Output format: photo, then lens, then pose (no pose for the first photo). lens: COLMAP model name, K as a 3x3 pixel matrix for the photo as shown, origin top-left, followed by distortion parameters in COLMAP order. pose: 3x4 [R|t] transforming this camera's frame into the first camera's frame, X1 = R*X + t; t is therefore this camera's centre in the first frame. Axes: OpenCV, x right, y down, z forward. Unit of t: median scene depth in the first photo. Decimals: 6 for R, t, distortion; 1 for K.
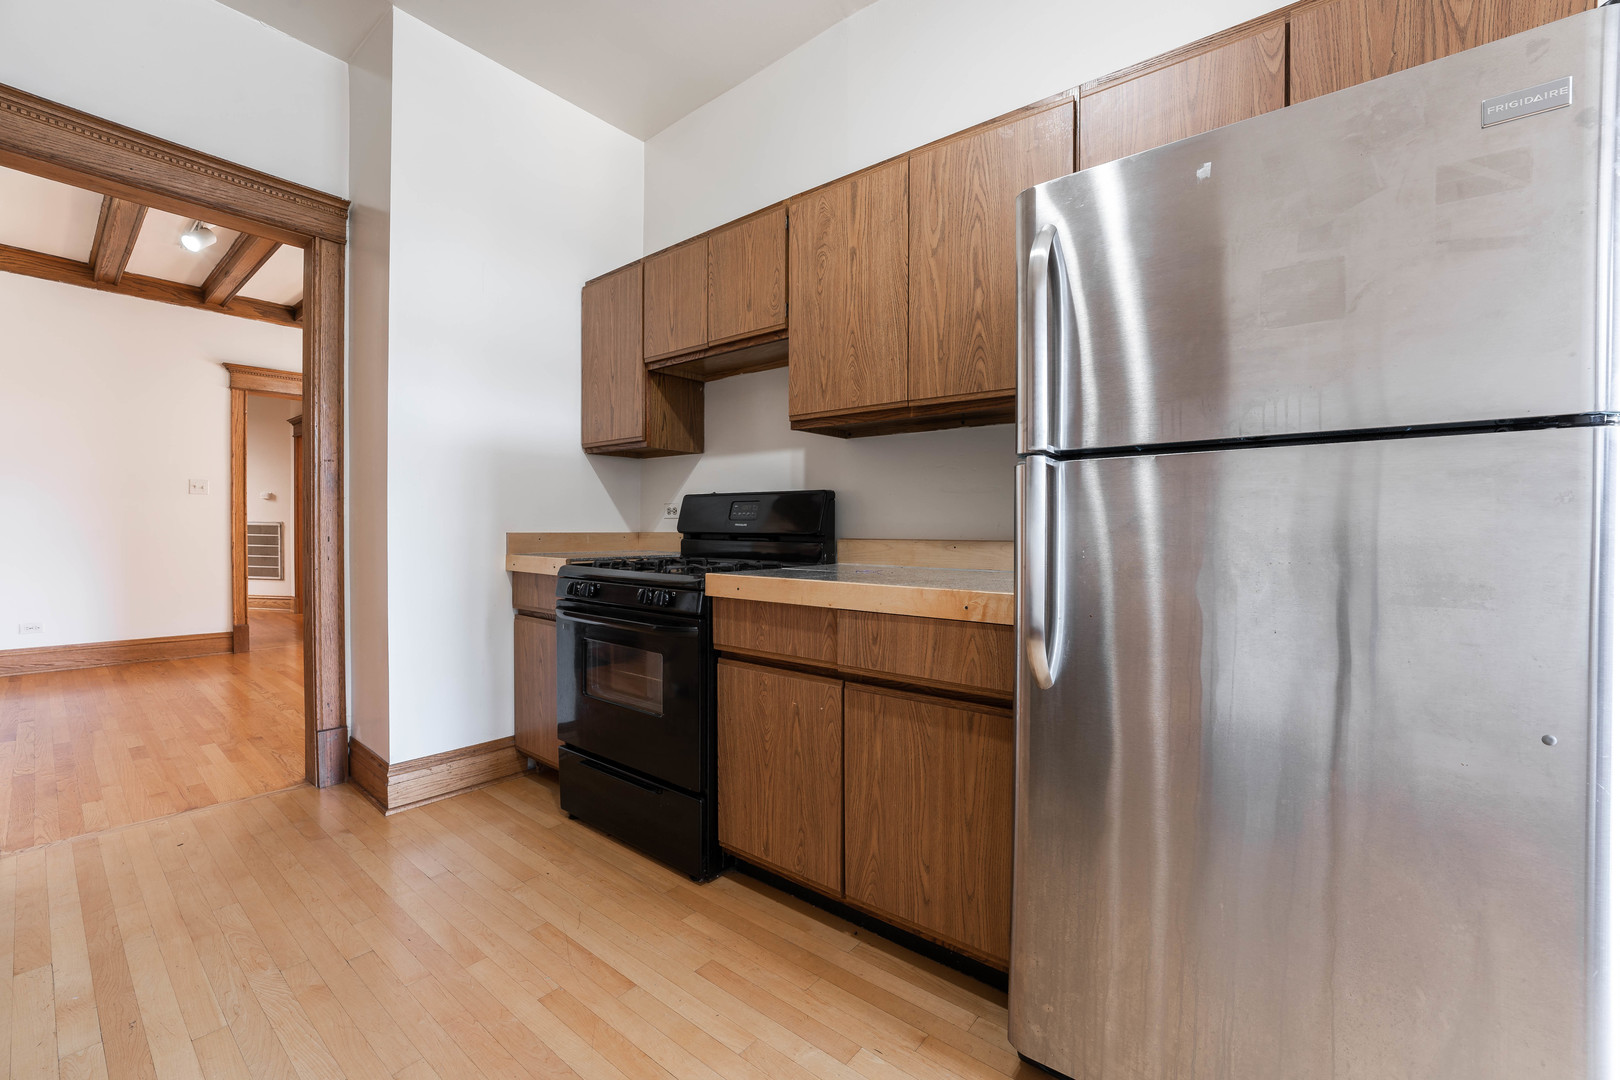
lens RADIAL K [[664.5, 0, 806.3], [0, 664.5, 535.8], [0, 0, 1]] dist [-0.021314, 0.002106]
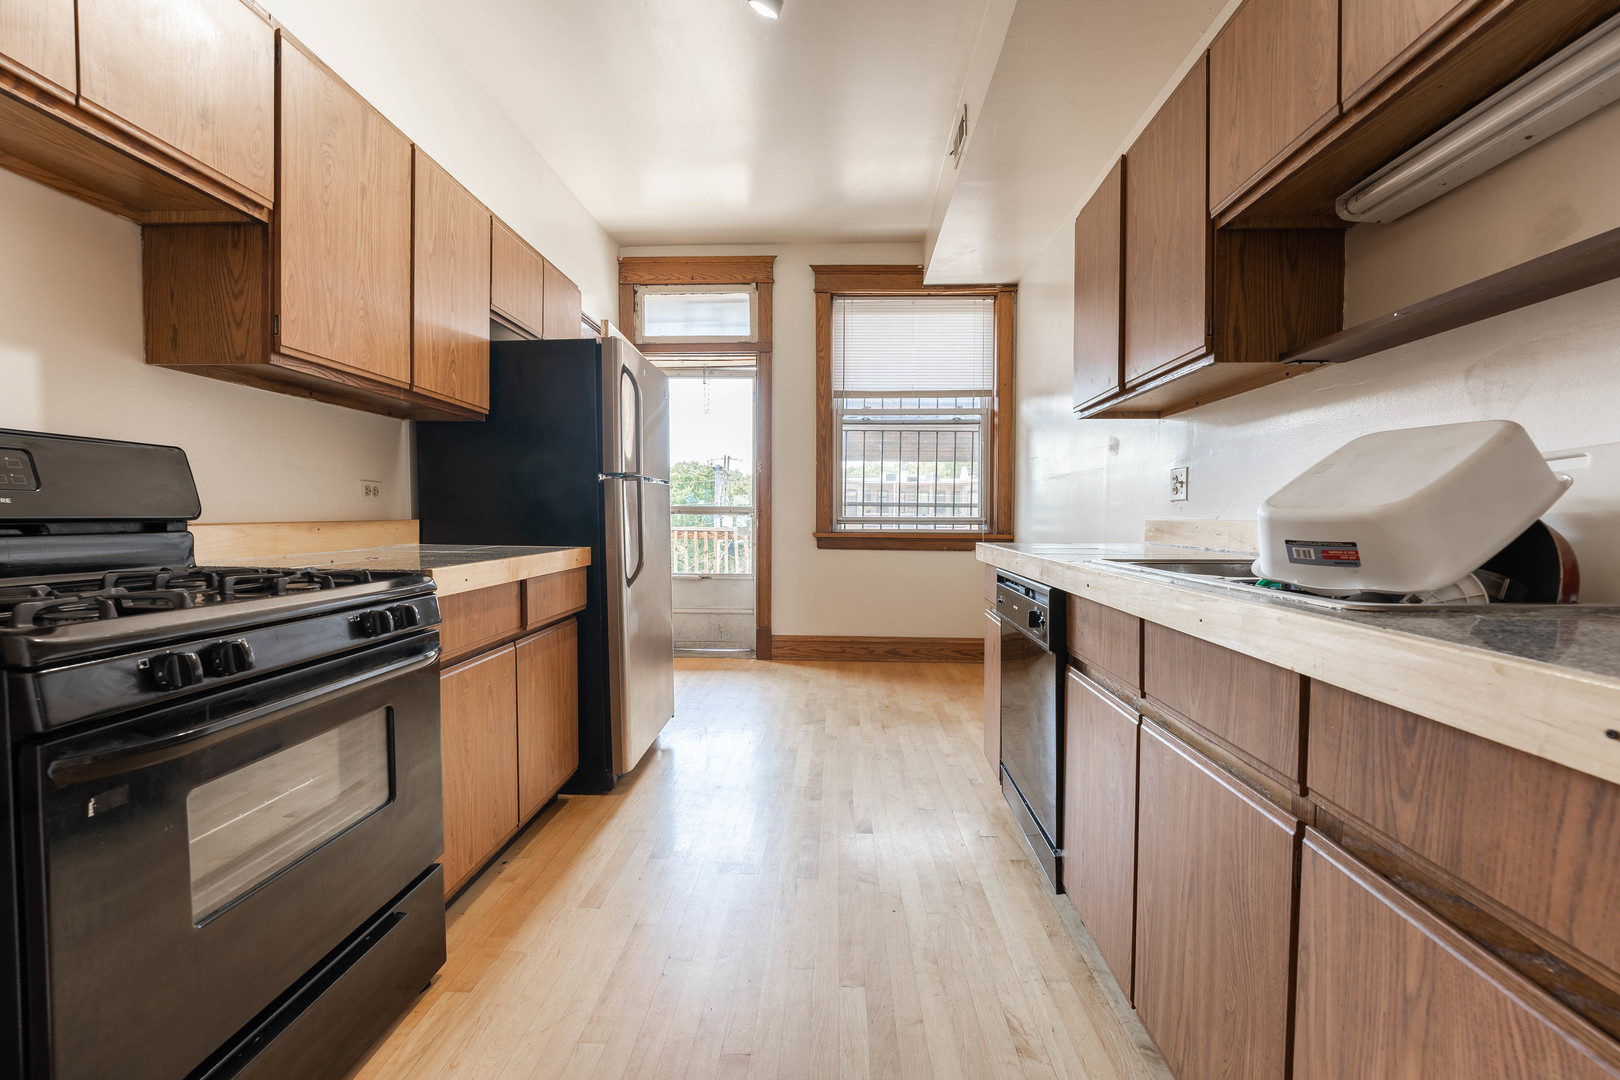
lens RADIAL K [[664.5, 0, 811.7], [0, 664.5, 530.2], [0, 0, 1]] dist [-0.021314, 0.002106]
pose [[-0.593456, -0.028030, 0.804378, -0.974398], [0.001234, 0.999361, 0.035735, -0.014778], [-0.804865, 0.022200, -0.593042, 1.047492]]
